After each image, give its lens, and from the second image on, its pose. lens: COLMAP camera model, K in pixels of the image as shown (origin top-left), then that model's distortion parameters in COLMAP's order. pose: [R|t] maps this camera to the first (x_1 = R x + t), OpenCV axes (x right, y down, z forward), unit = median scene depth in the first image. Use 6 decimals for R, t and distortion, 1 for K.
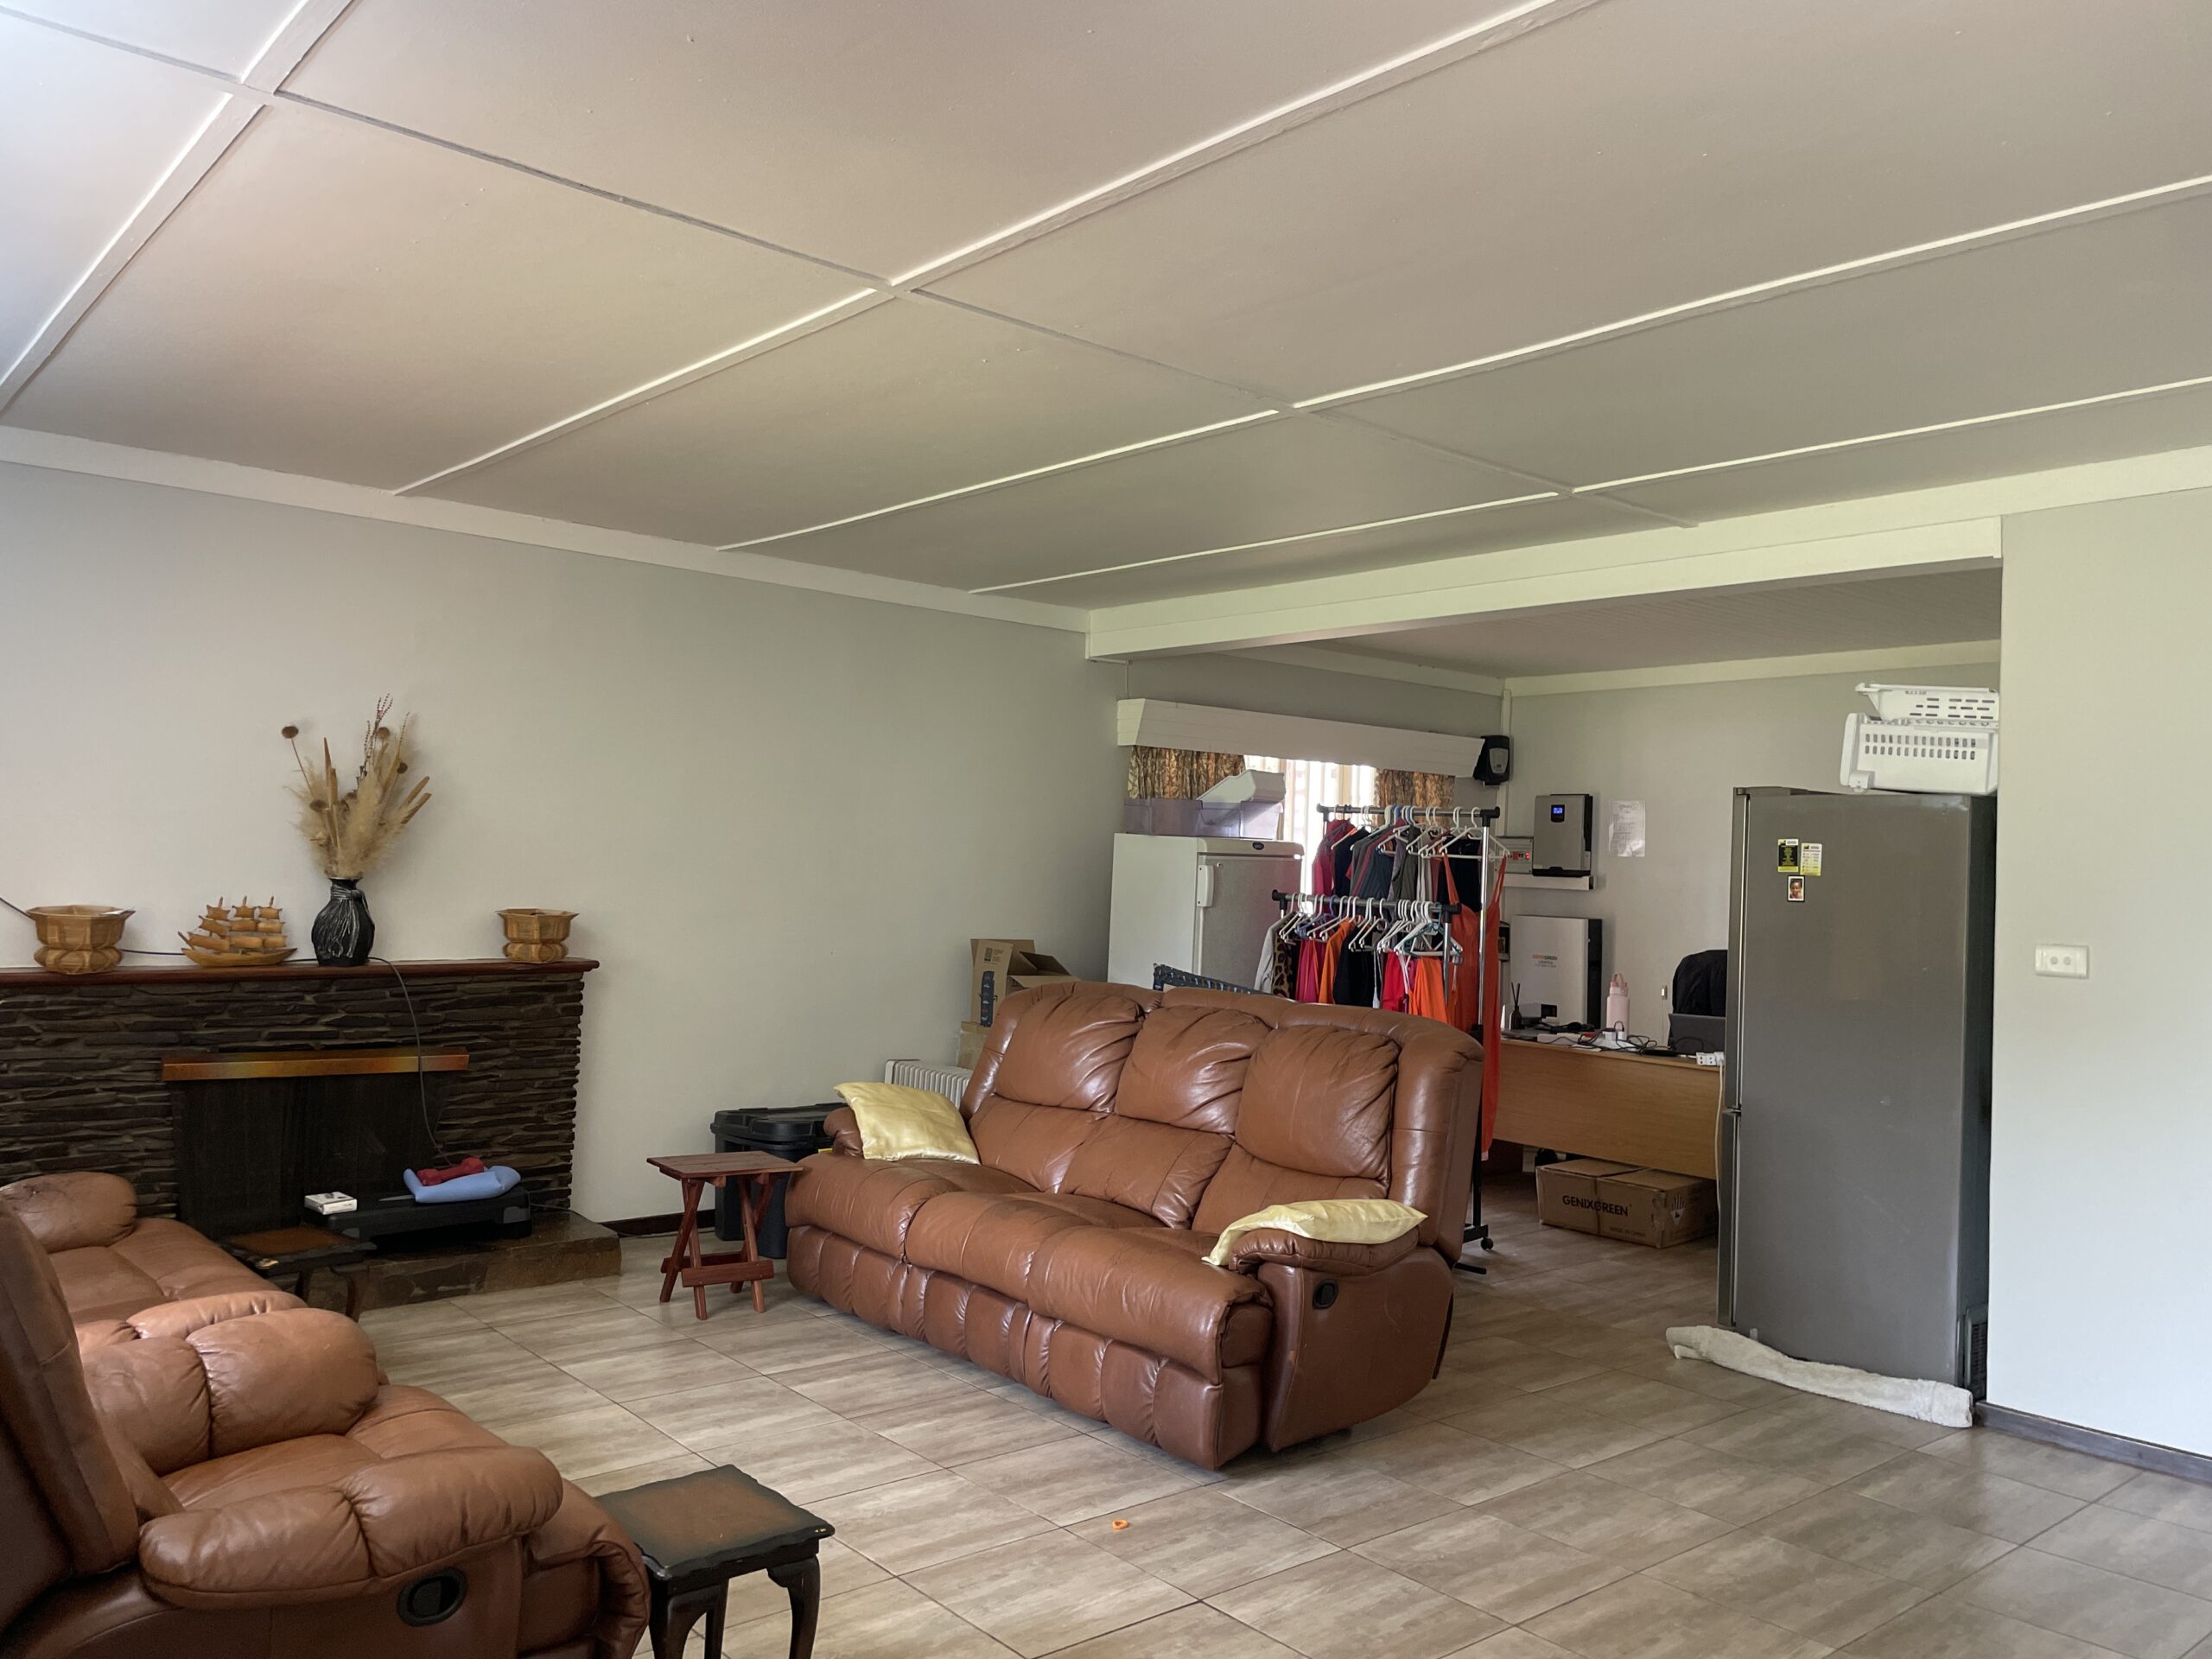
lens RADIAL K [[1663.9, 0, 1095.8], [0, 1663.9, 829.9], [0, 0, 1]] dist [0.044791, -0.030429]
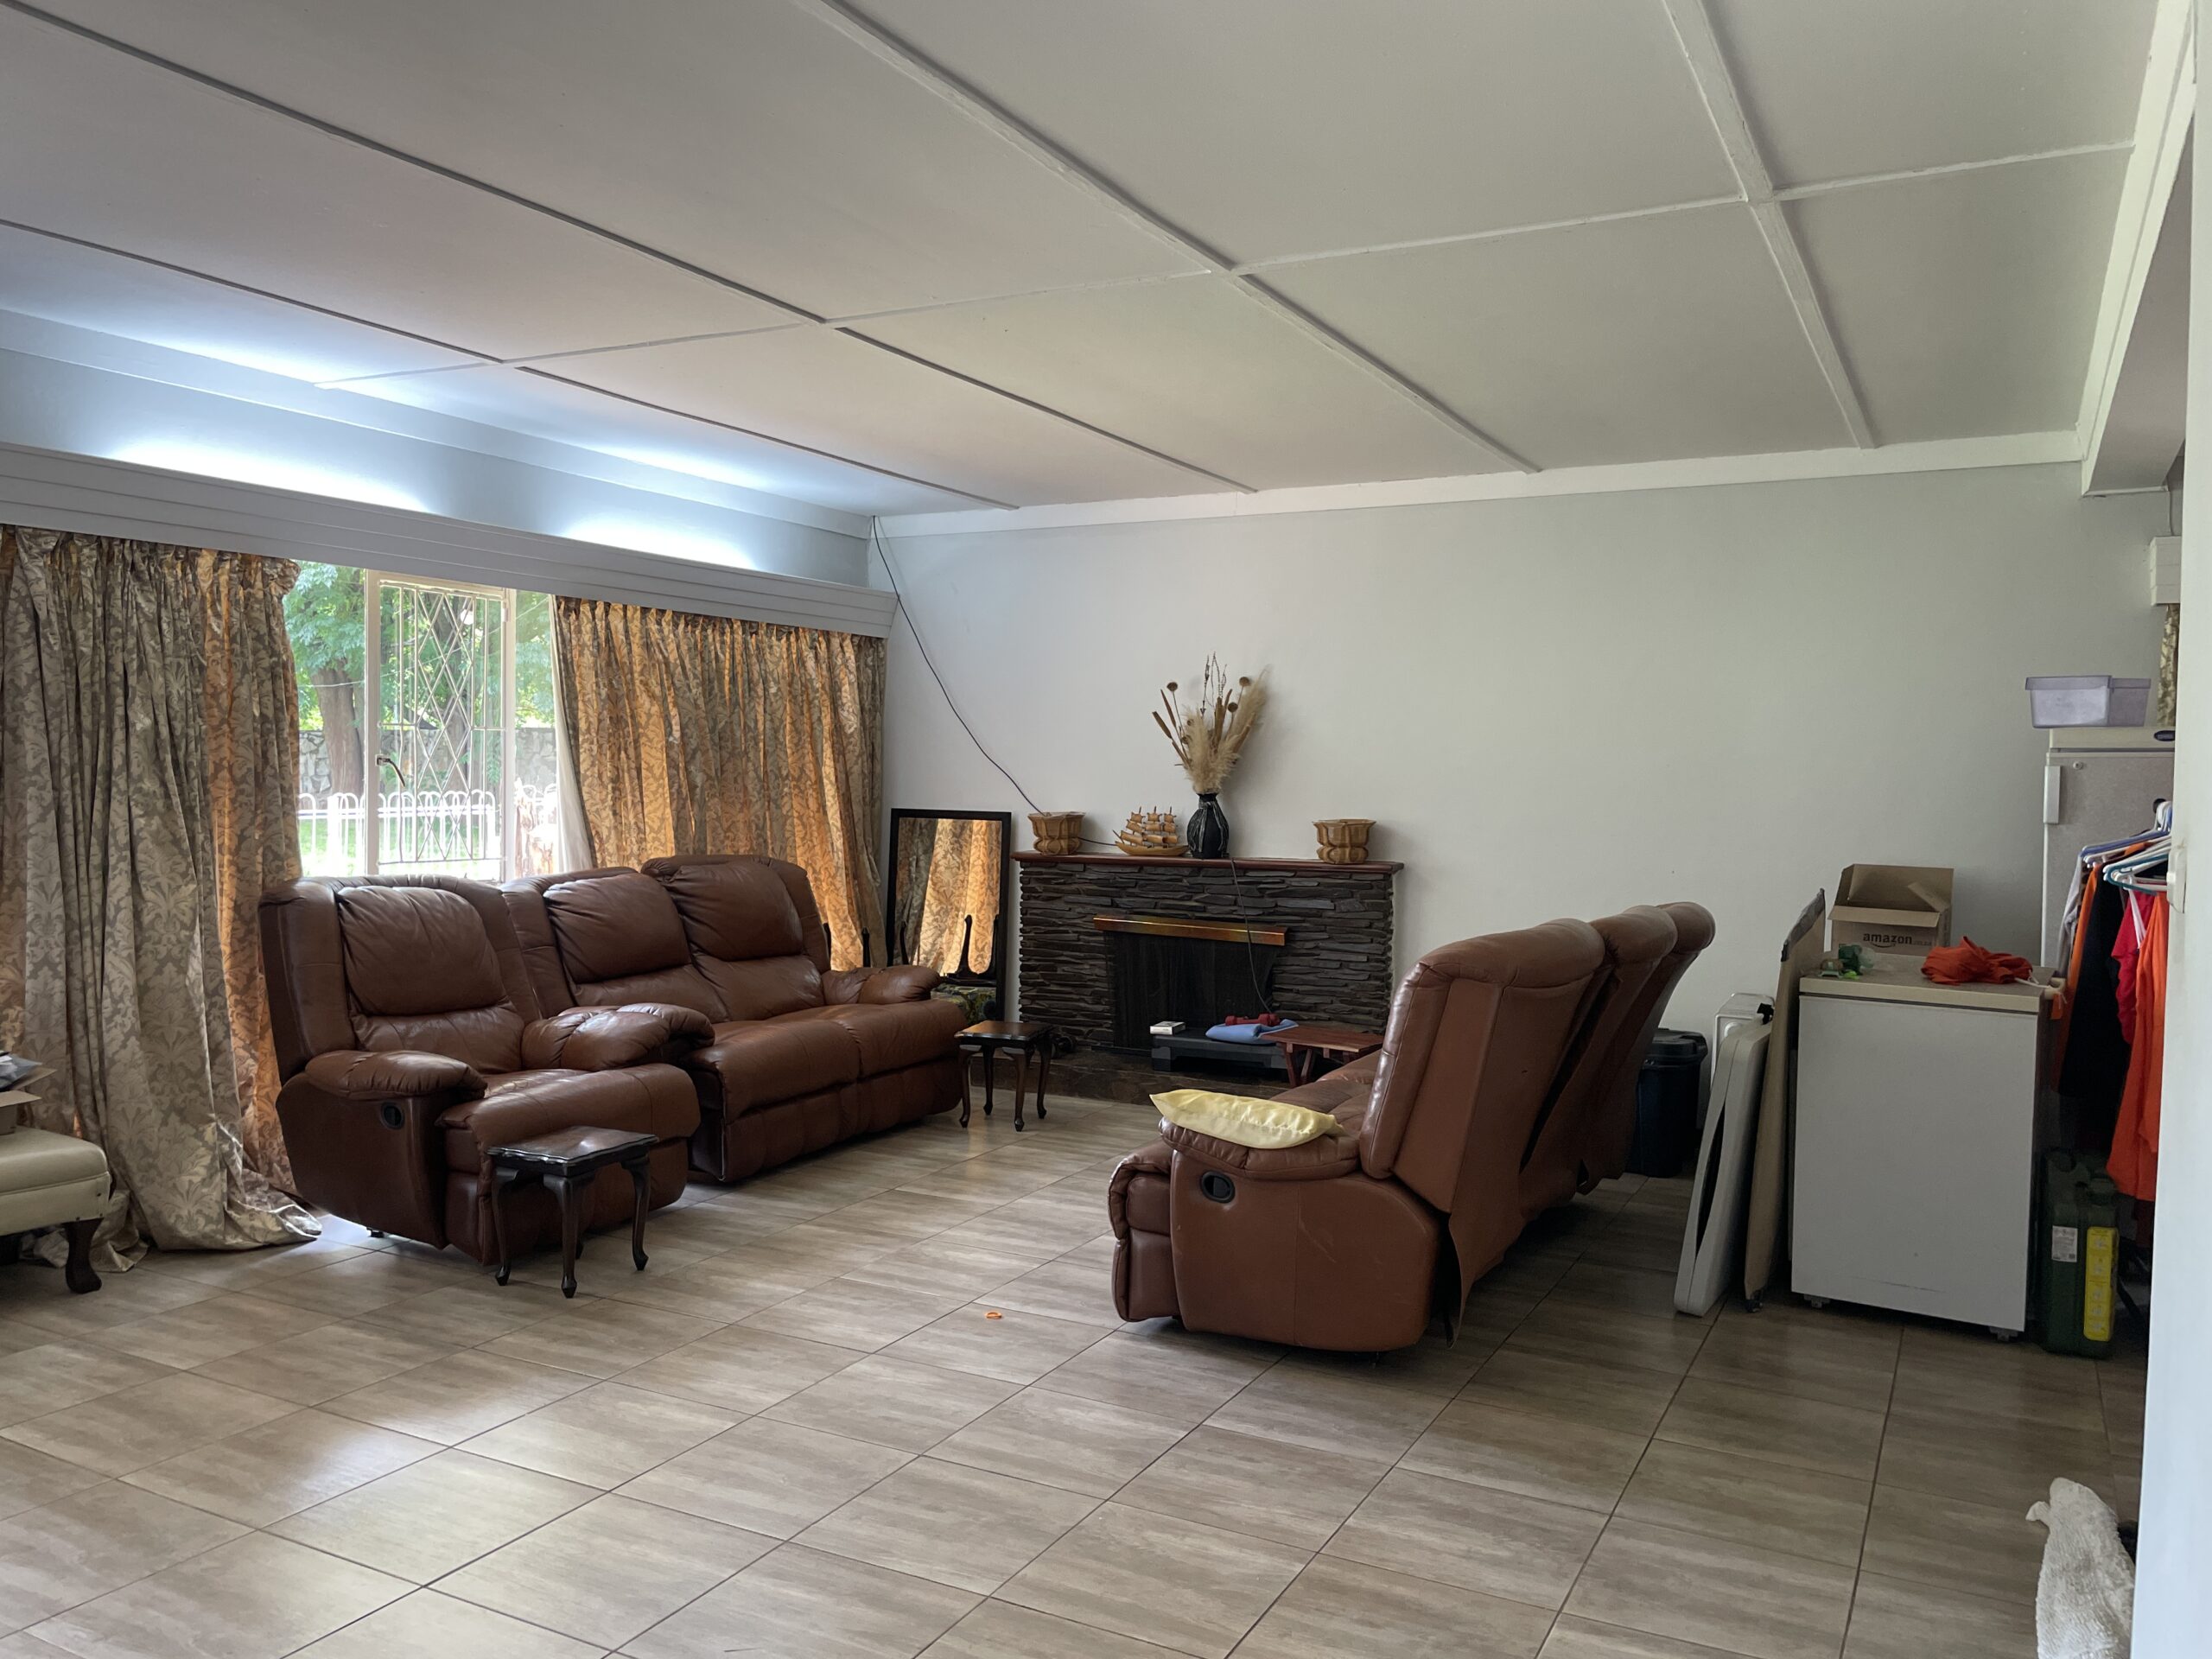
lens RADIAL K [[1663.9, 0, 1109.7], [0, 1663.9, 848.6], [0, 0, 1]] dist [0.044791, -0.030429]
pose [[0.373697, 0.011969, -0.927473, 1.060631], [0.021780, 0.999528, 0.021675, 0.060176], [0.927295, -0.028300, 0.373260, 0.609756]]
